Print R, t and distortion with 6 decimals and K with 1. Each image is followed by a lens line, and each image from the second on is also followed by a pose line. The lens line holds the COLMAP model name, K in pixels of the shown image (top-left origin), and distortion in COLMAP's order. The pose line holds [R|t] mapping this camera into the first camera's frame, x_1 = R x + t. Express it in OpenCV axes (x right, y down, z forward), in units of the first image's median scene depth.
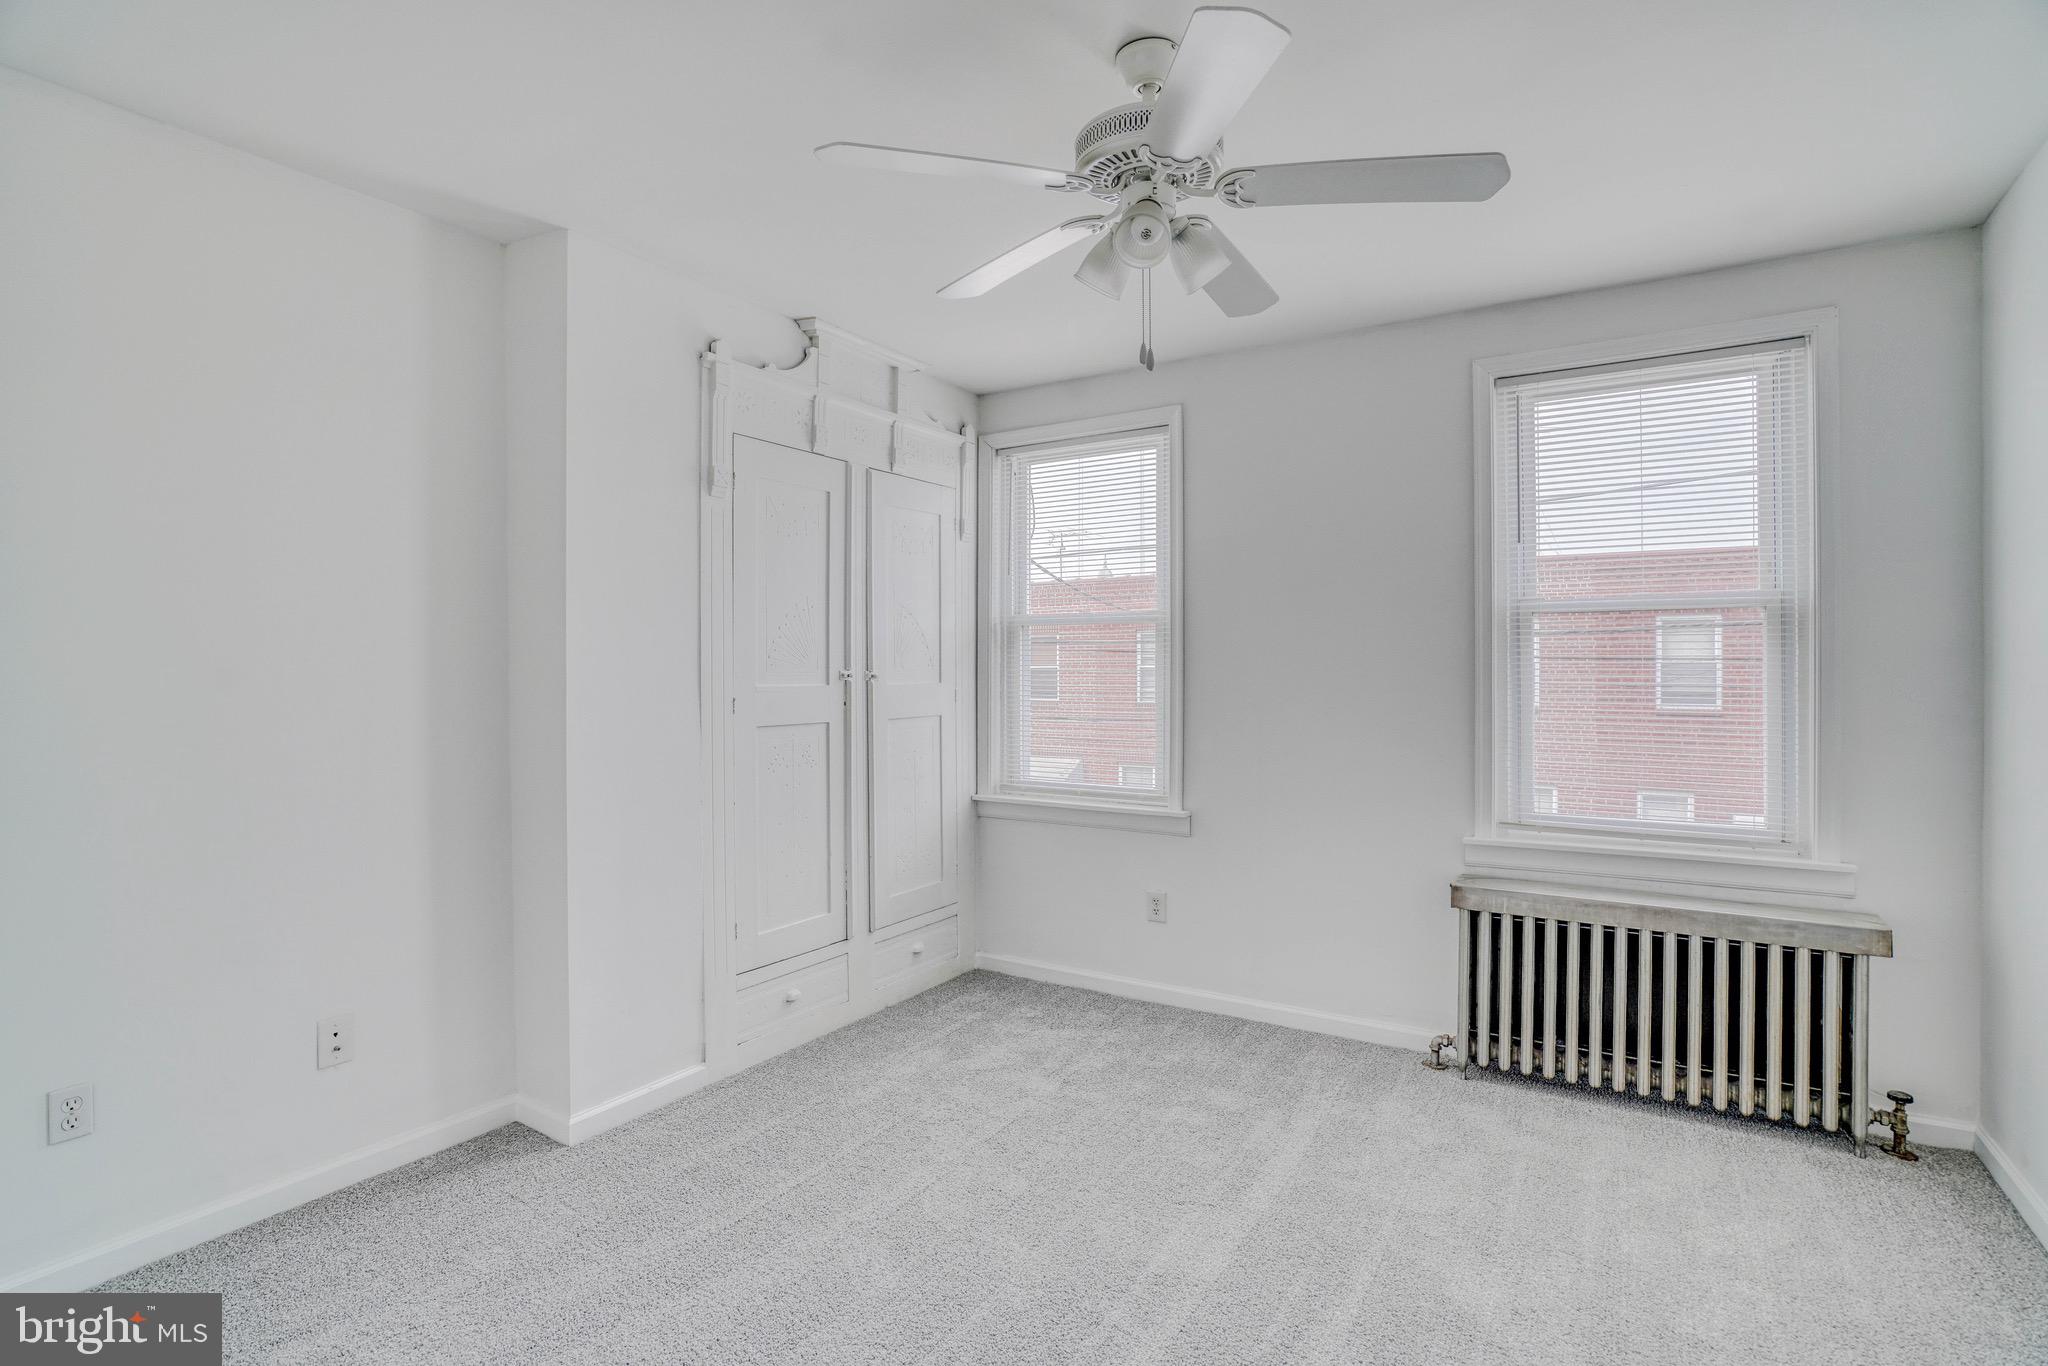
lens RADIAL K [[971.4, 0, 1029.3], [0, 971.4, 670.6], [0, 0, 1]] dist [-0.058004, 0.024340]
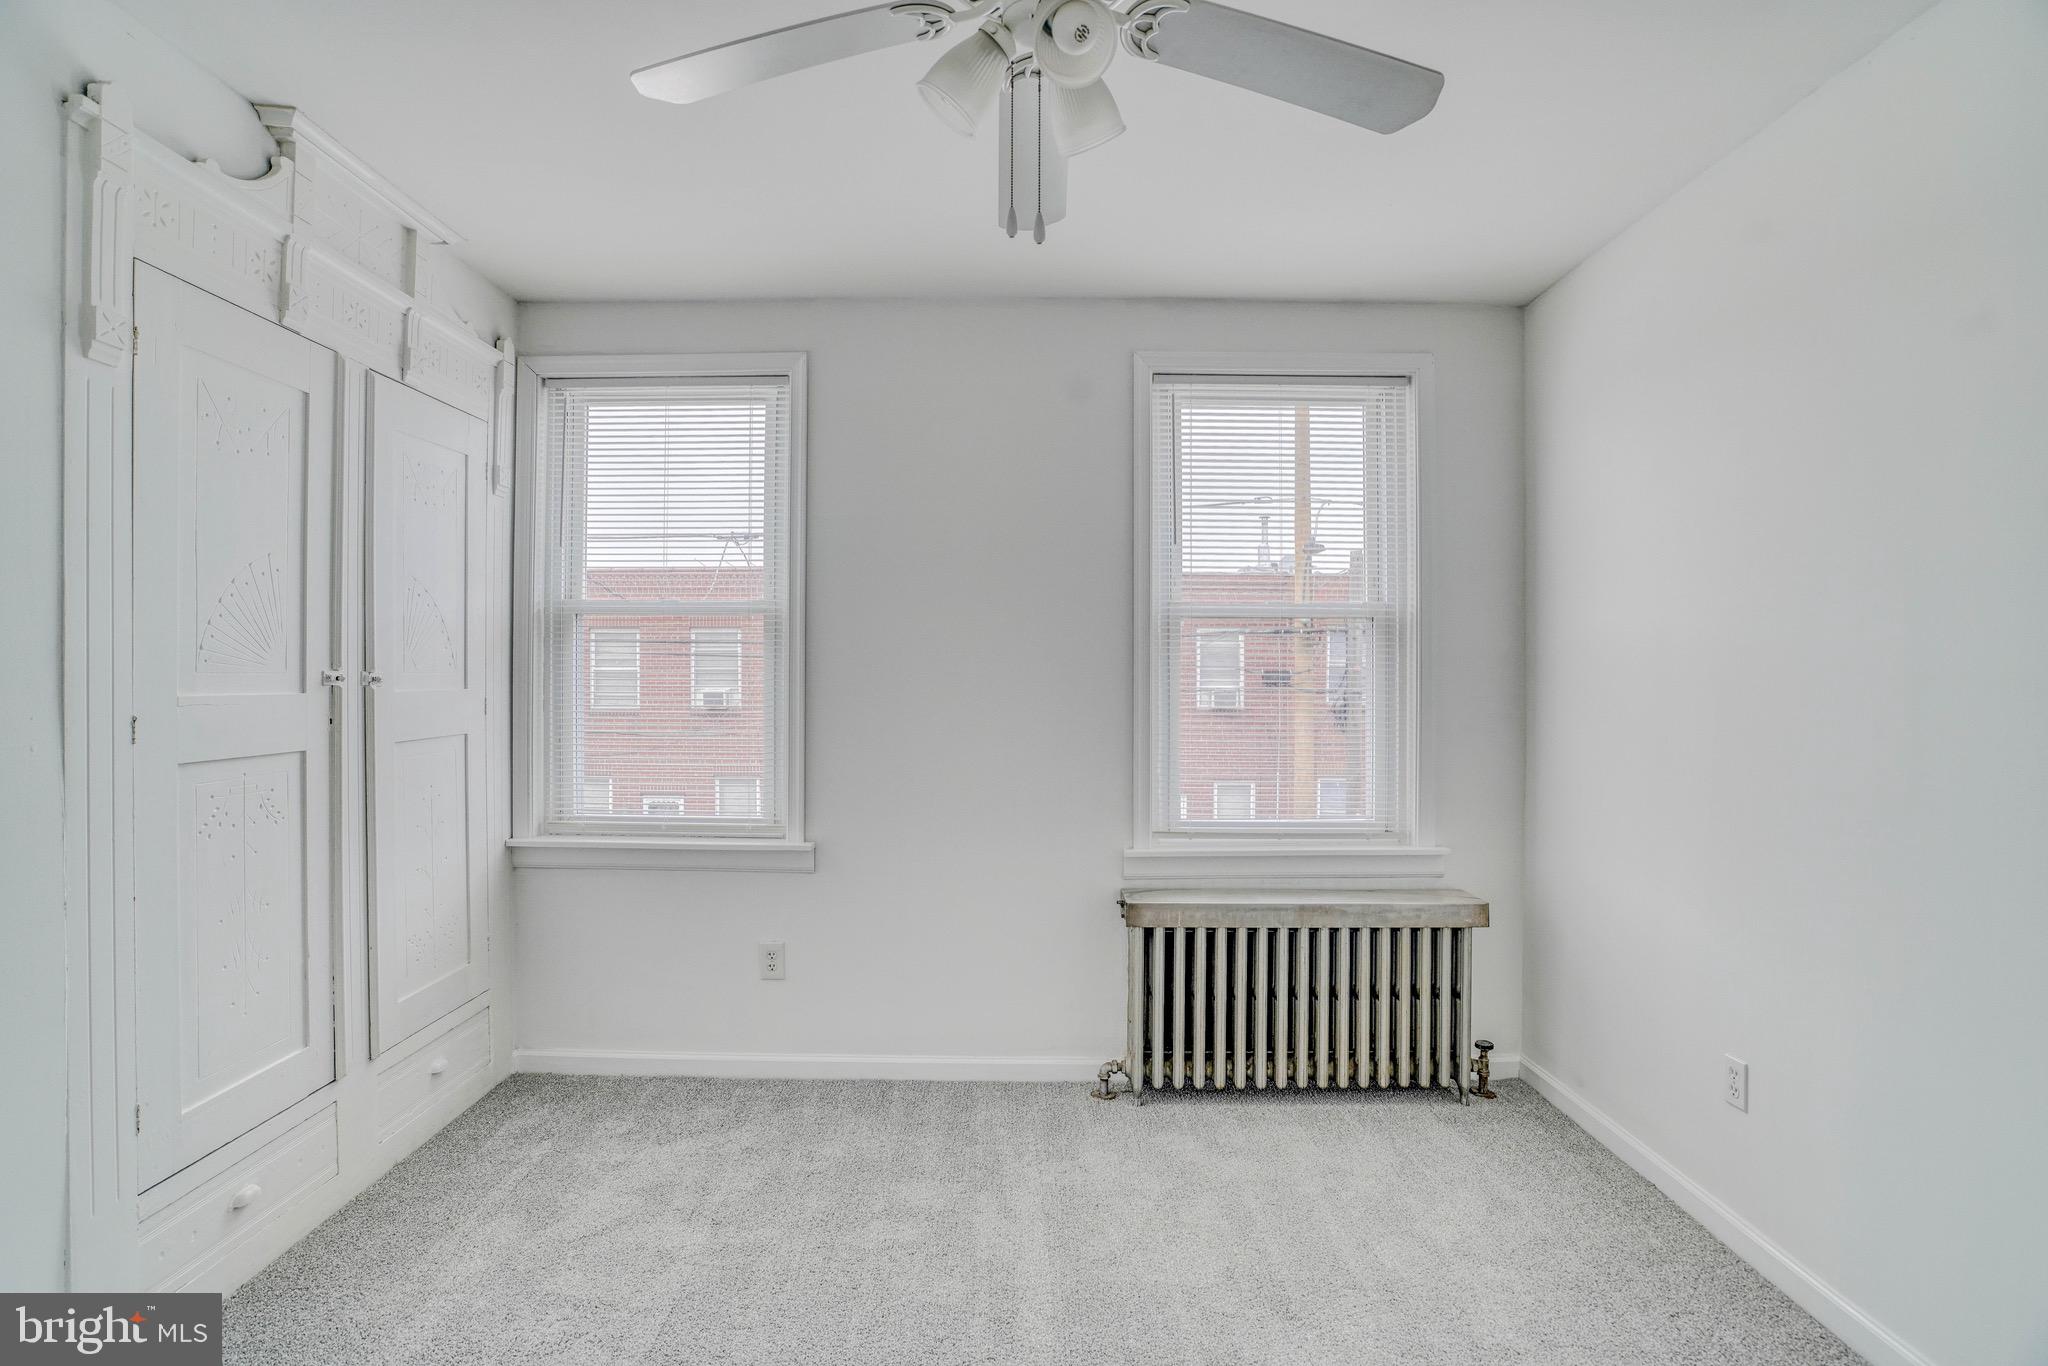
lens RADIAL K [[967.8, 0, 1006.0], [0, 967.8, 677.6], [0, 0, 1]] dist [-0.055015, 0.021306]
pose [[0.855529, 0.002653, 0.517749, -0.133060], [-0.004780, 0.999985, 0.002774, 0.000539], [-0.517733, -0.004849, 0.855528, 0.221730]]
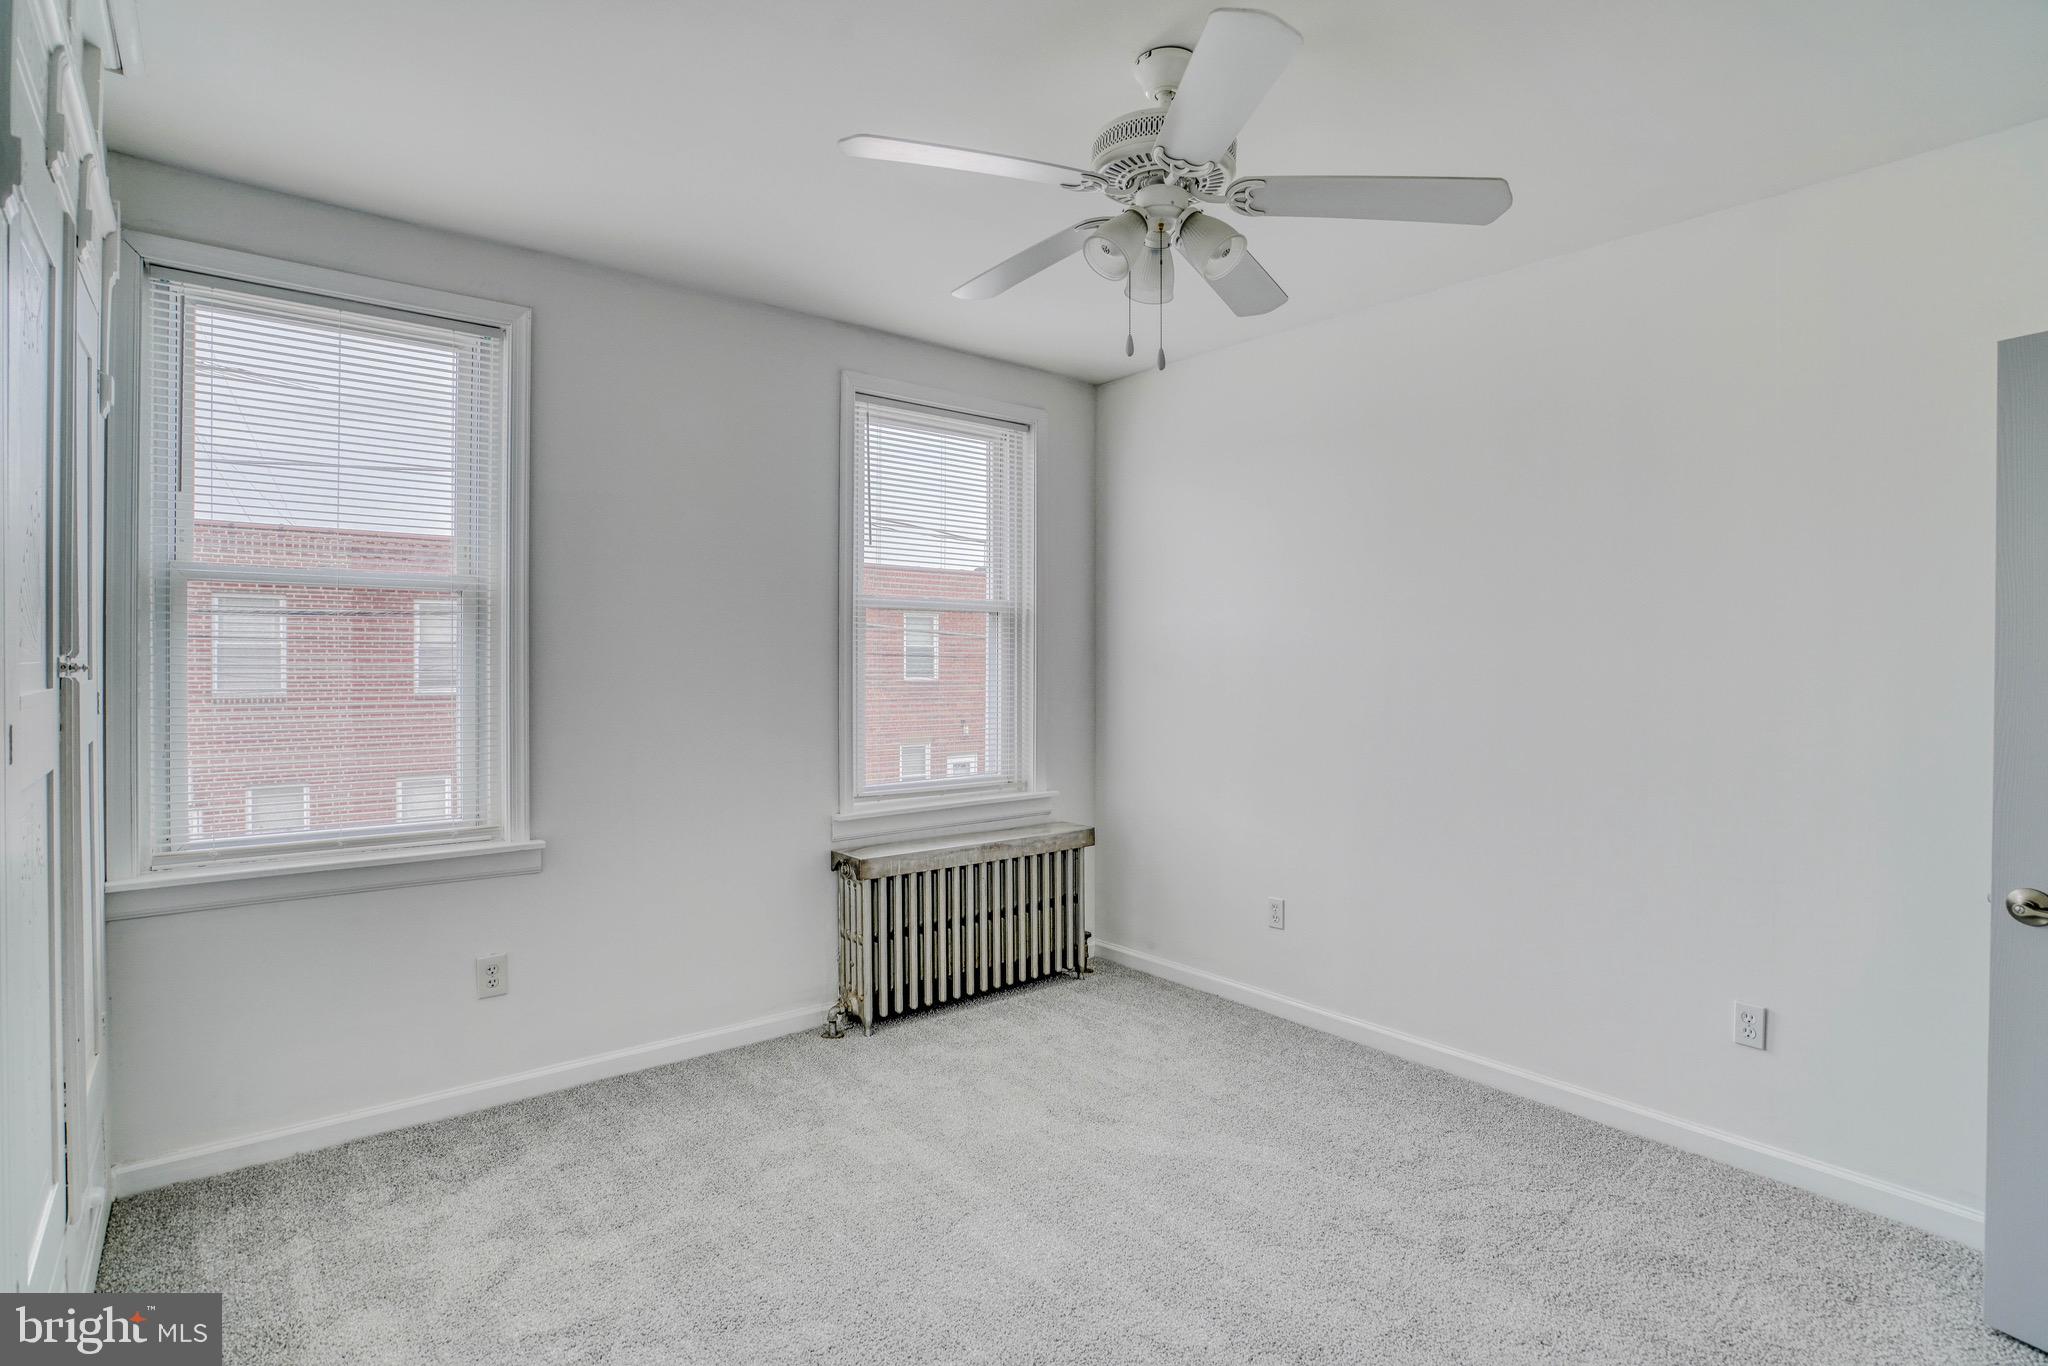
lens RADIAL K [[995.9, 0, 992.8], [0, 995.9, 665.9], [0, 0, 1]] dist [-0.060571, 0.029975]
pose [[0.343976, -0.005640, 0.938962, -0.481335], [-0.005362, 0.999954, 0.007970, -0.001786], [-0.938963, -0.007777, 0.343930, 0.422344]]
